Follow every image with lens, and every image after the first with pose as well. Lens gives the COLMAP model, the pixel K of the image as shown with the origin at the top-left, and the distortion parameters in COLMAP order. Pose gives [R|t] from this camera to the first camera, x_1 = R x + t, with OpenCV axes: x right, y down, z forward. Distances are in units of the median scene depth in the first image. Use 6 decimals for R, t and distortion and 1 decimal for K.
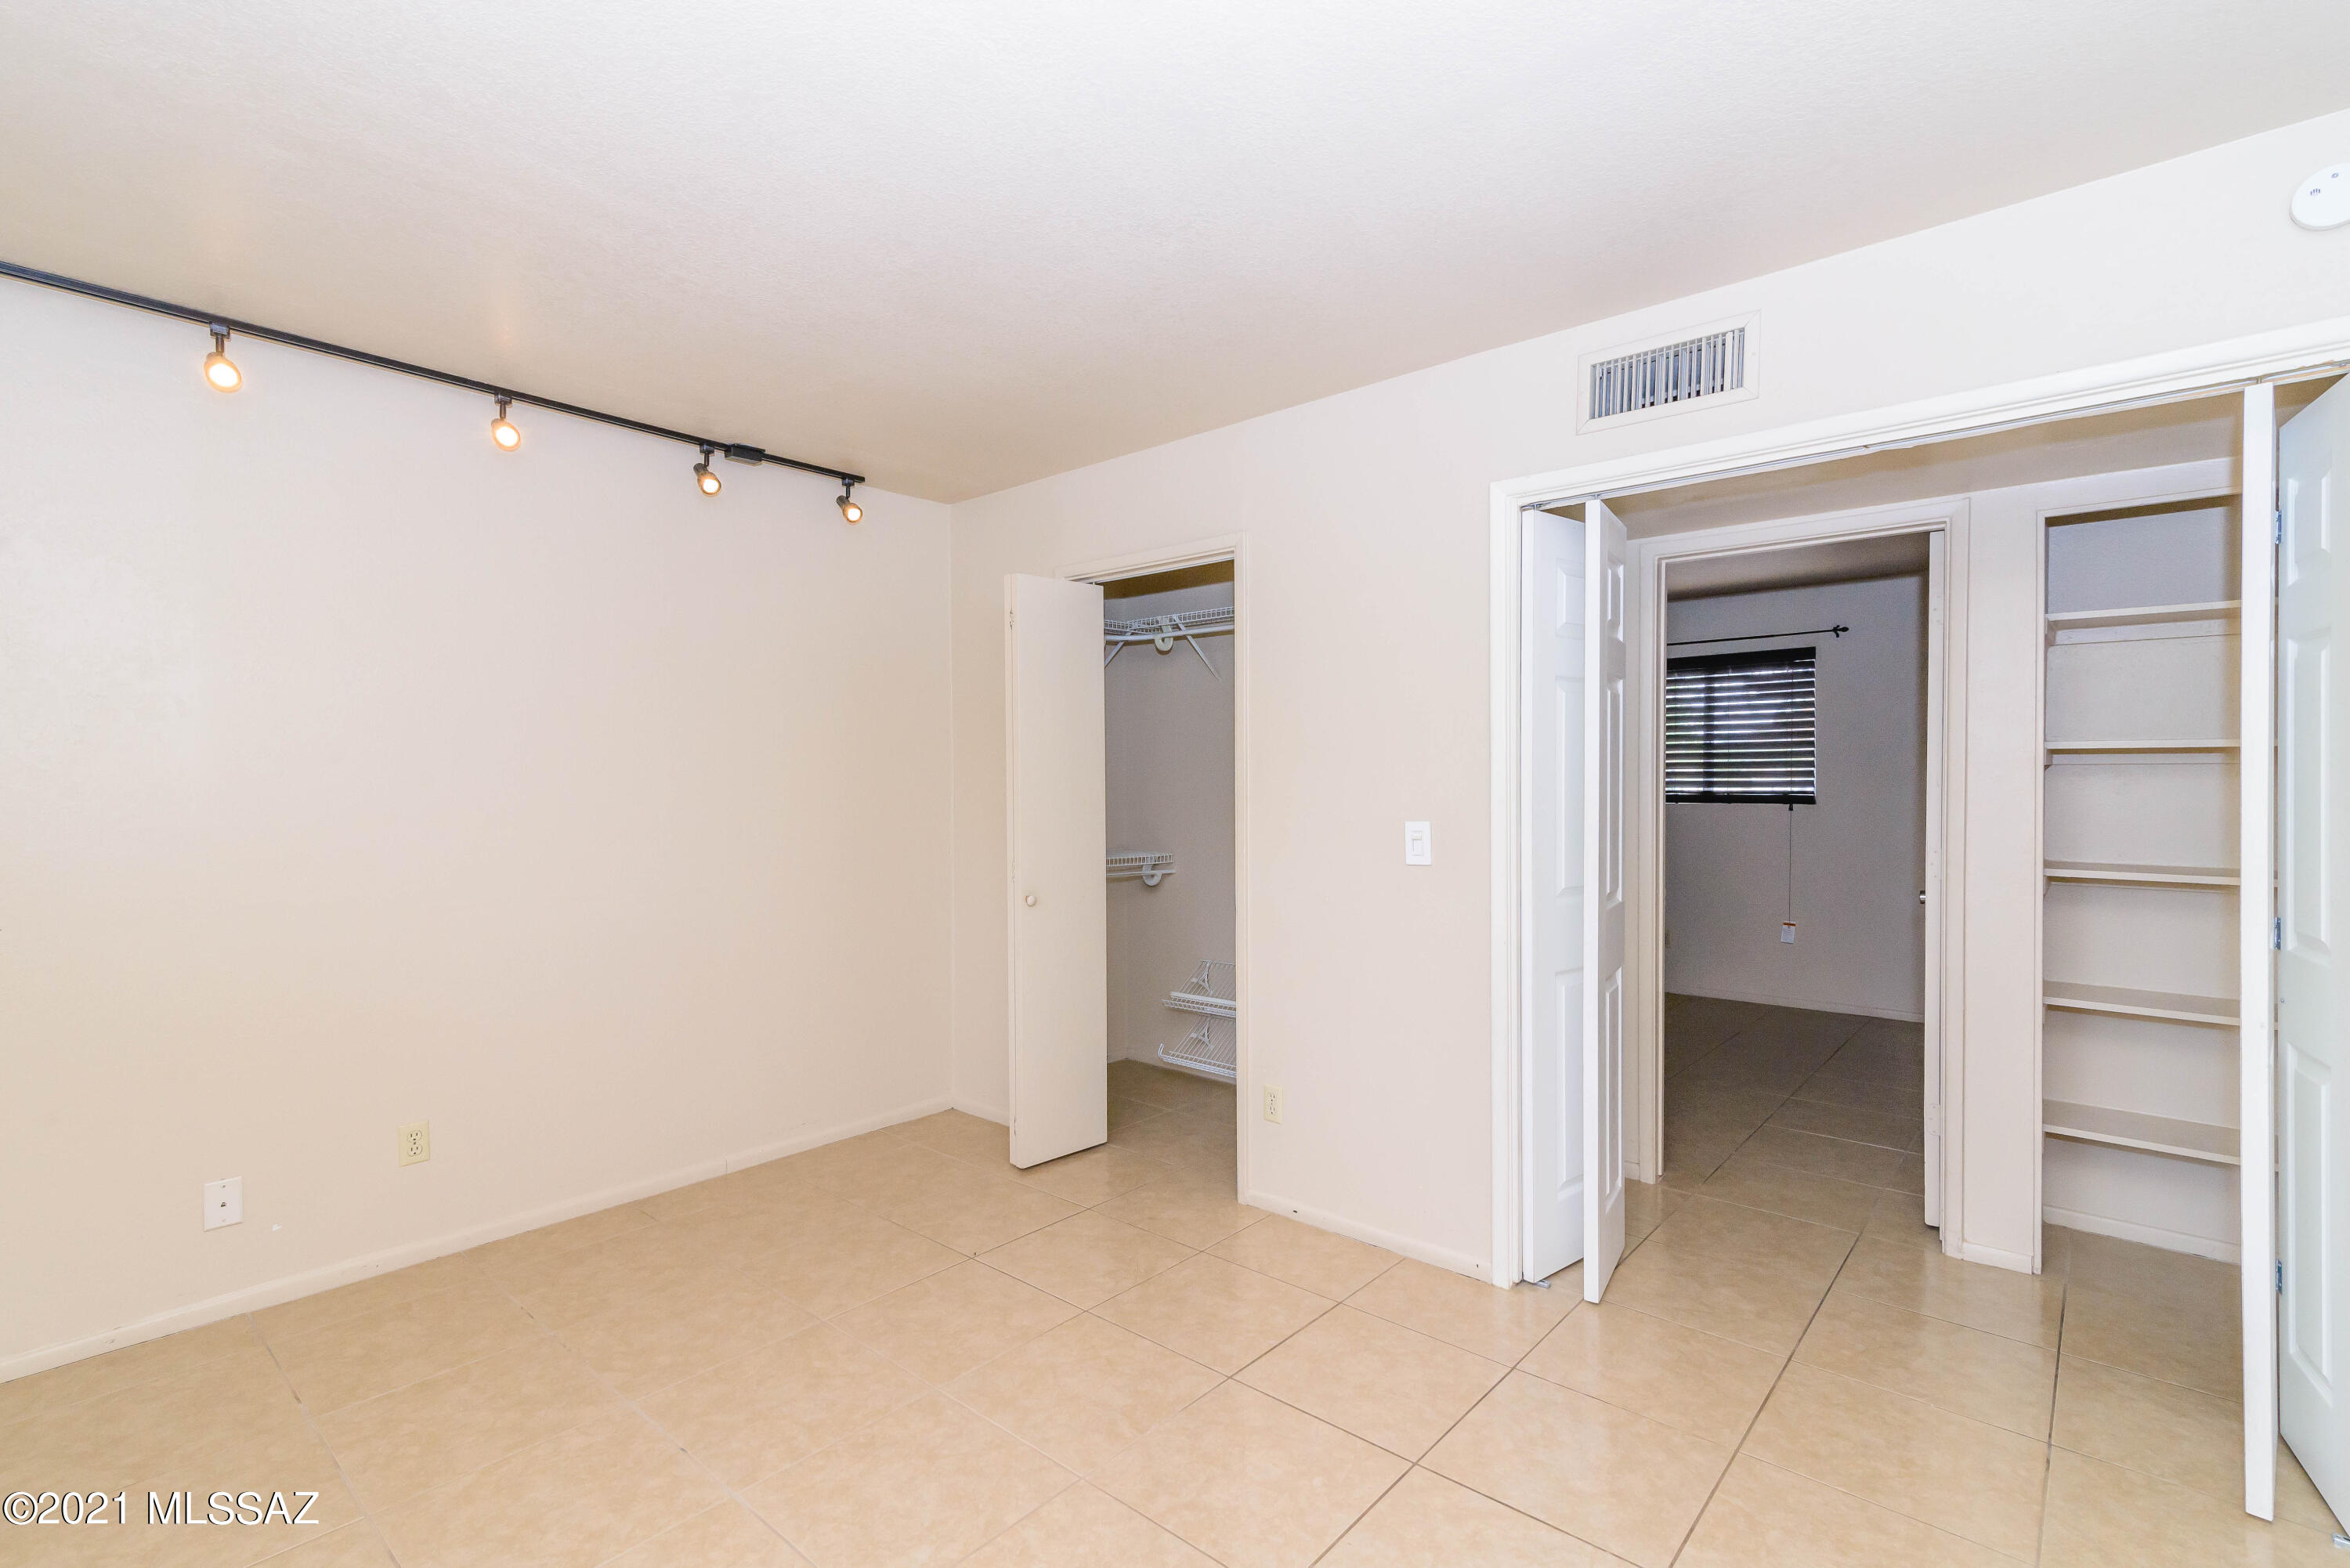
lens RADIAL K [[1063.8, 0, 1168.3], [0, 1063.8, 786.8], [0, 0, 1]] dist [0.013637, -0.000032]
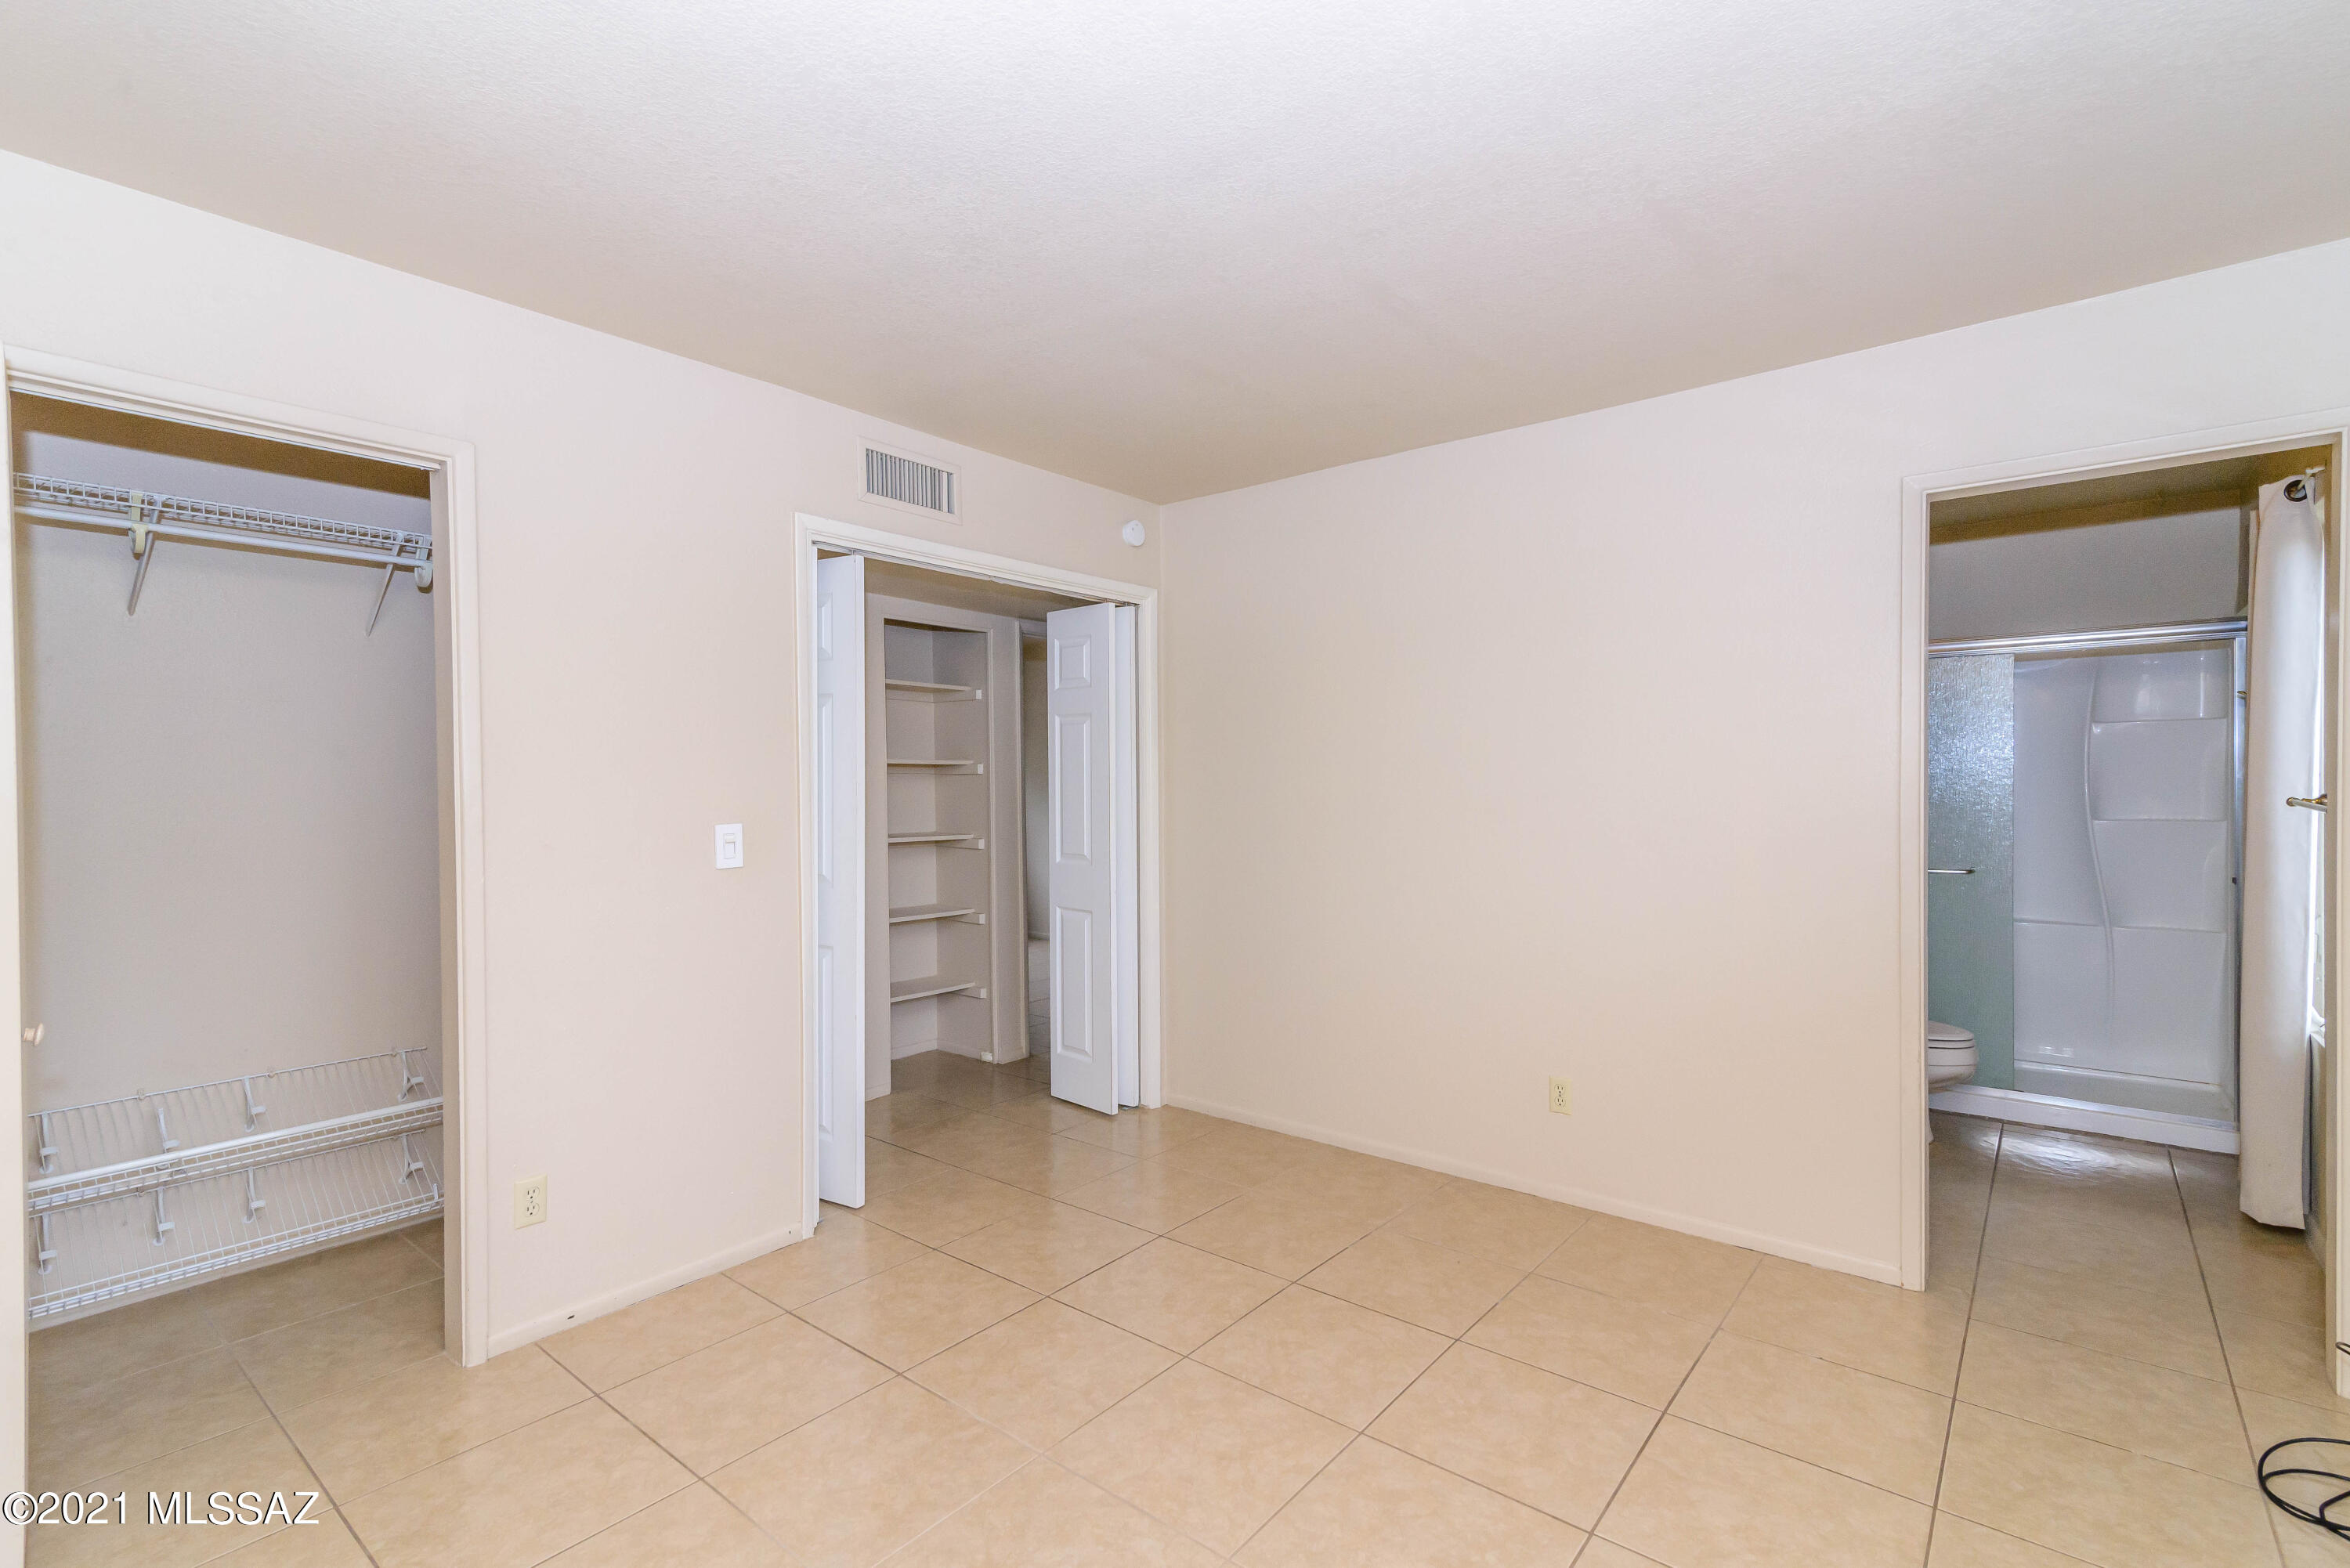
lens RADIAL K [[1063.8, 0, 1174.2], [0, 1063.8, 790.6], [0, 0, 1]] dist [0.013637, -0.000032]
pose [[-0.030101, -0.005235, 0.999533, -0.778498], [0.011886, 0.999914, 0.005595, 0.000704], [-0.999476, 0.012049, -0.030036, 0.624707]]
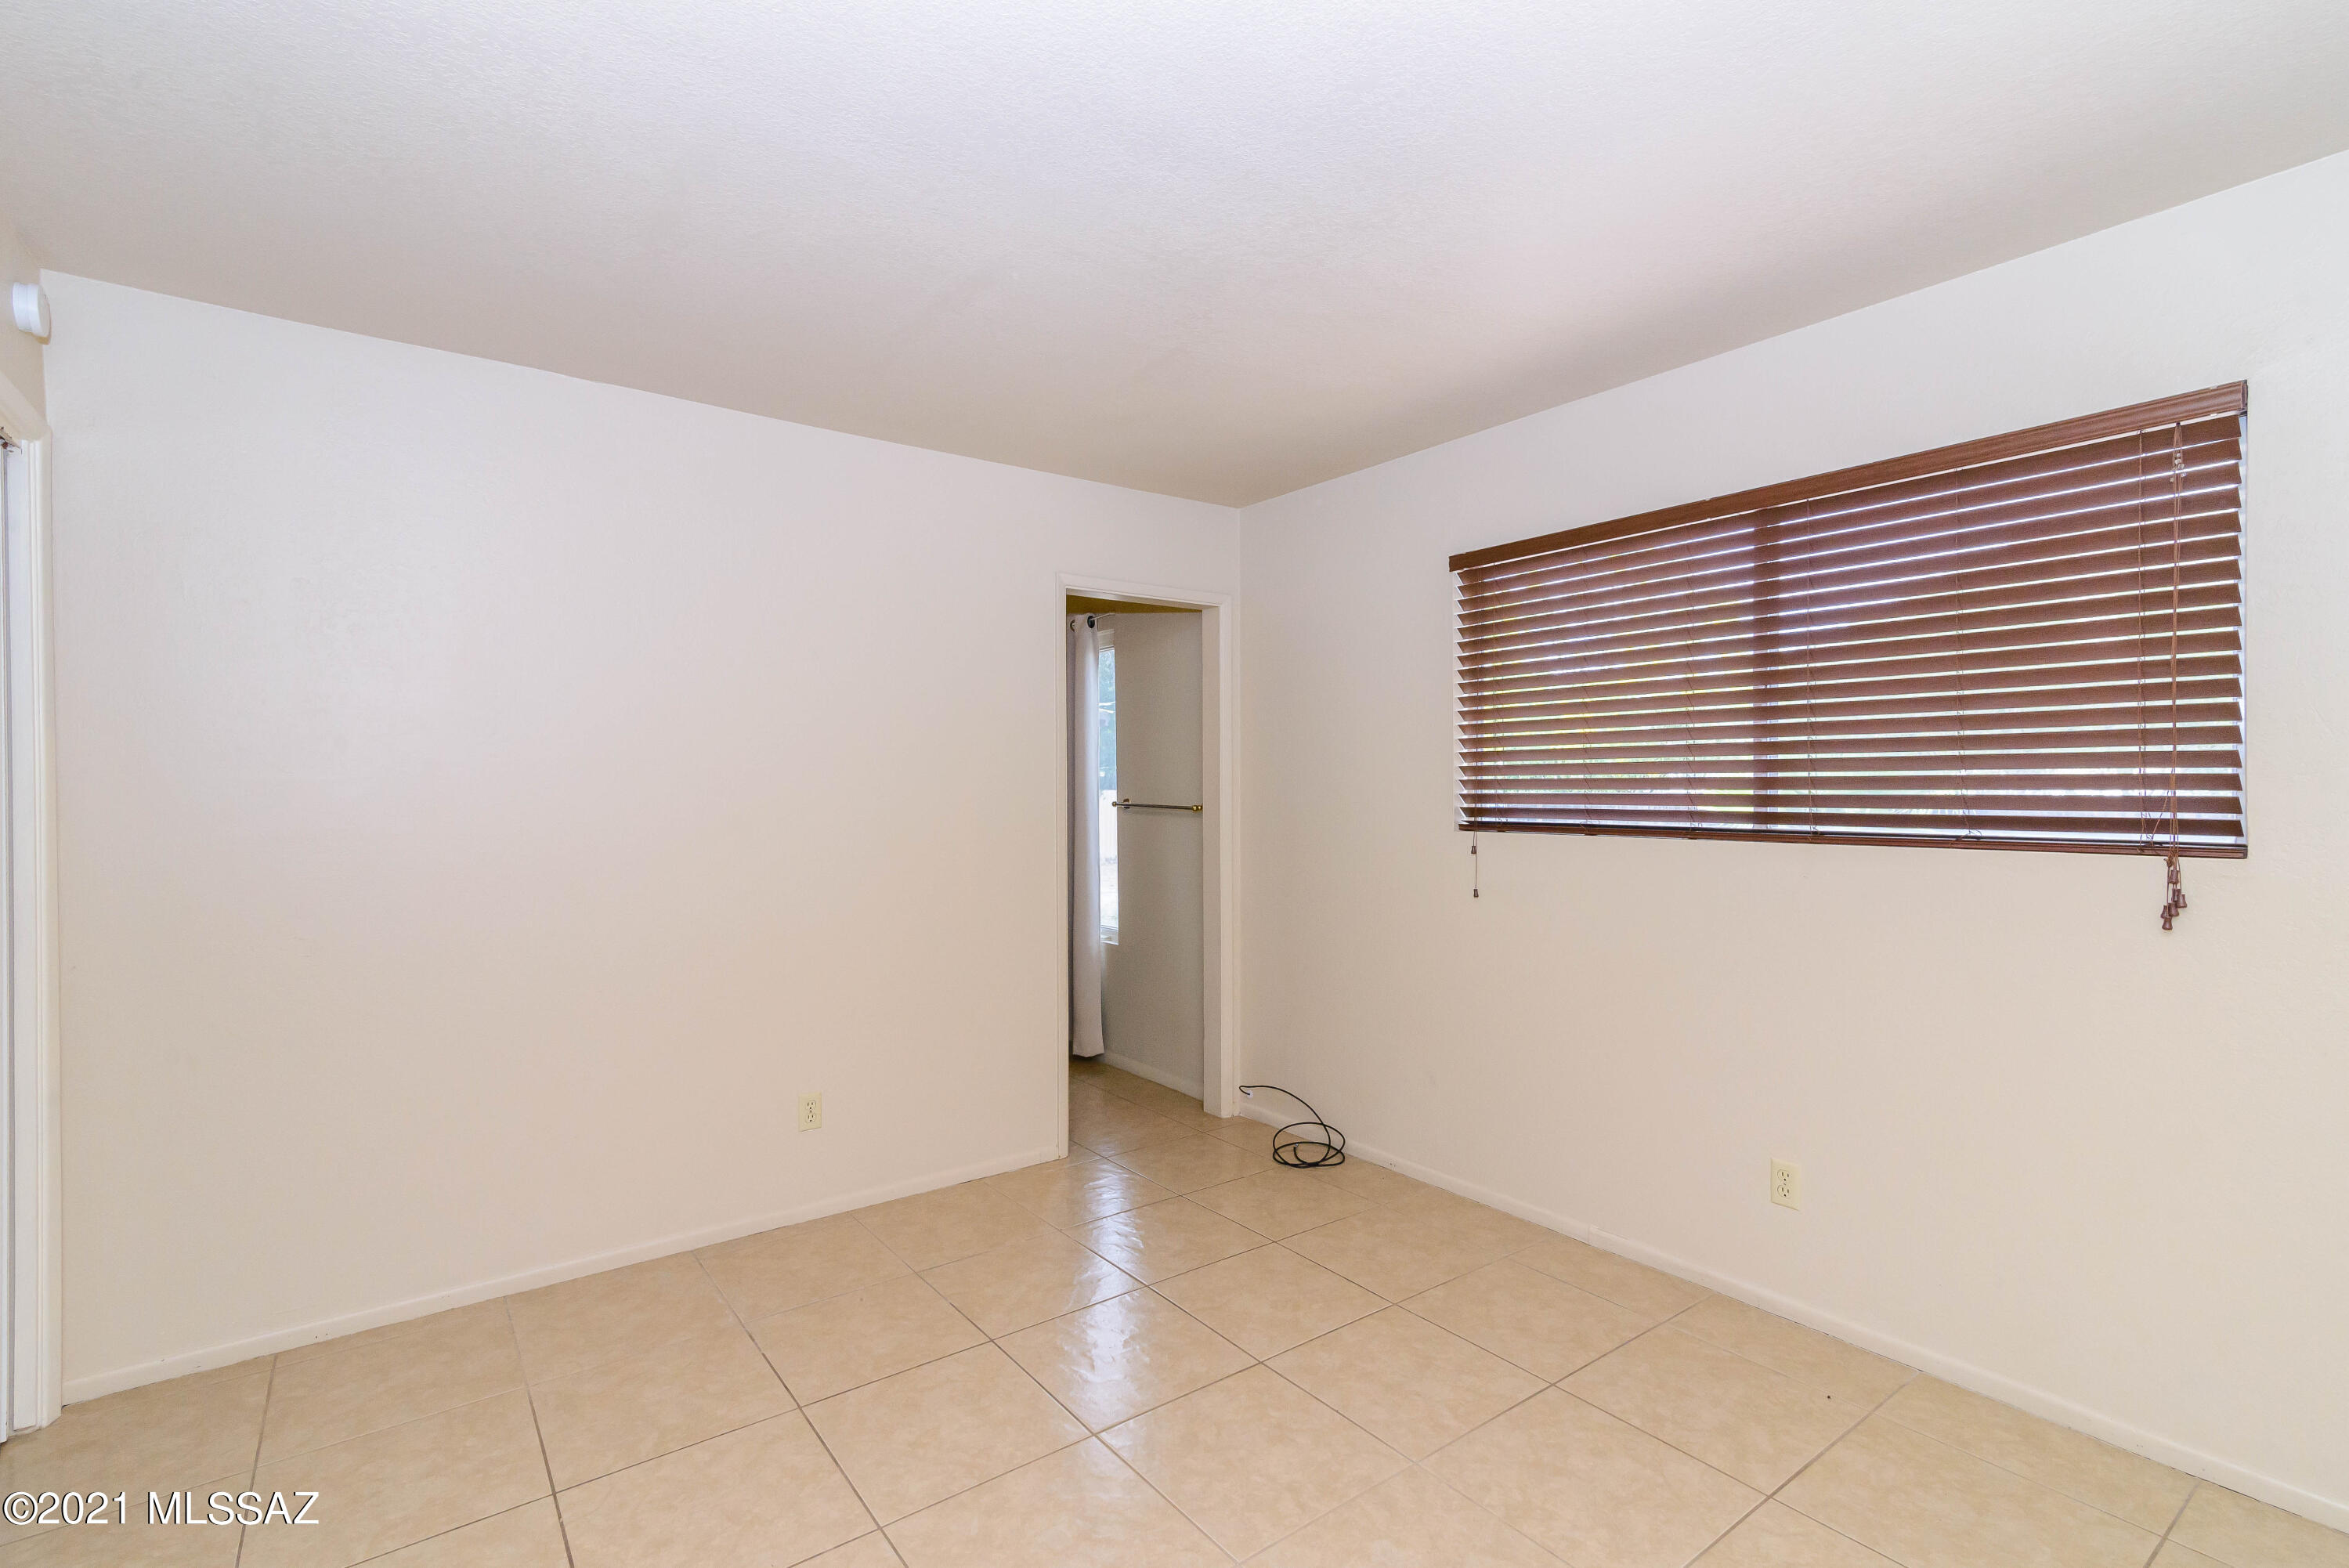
lens RADIAL K [[1063.4, 0, 1177.6], [0, 1063.4, 786.4], [0, 0, 1]] dist [0.013637, -0.000032]
pose [[-0.977070, 0.009097, 0.212725, -0.254442], [0.009752, 0.999950, 0.002030, 0.003363], [-0.212696, 0.004058, -0.977110, 1.191558]]
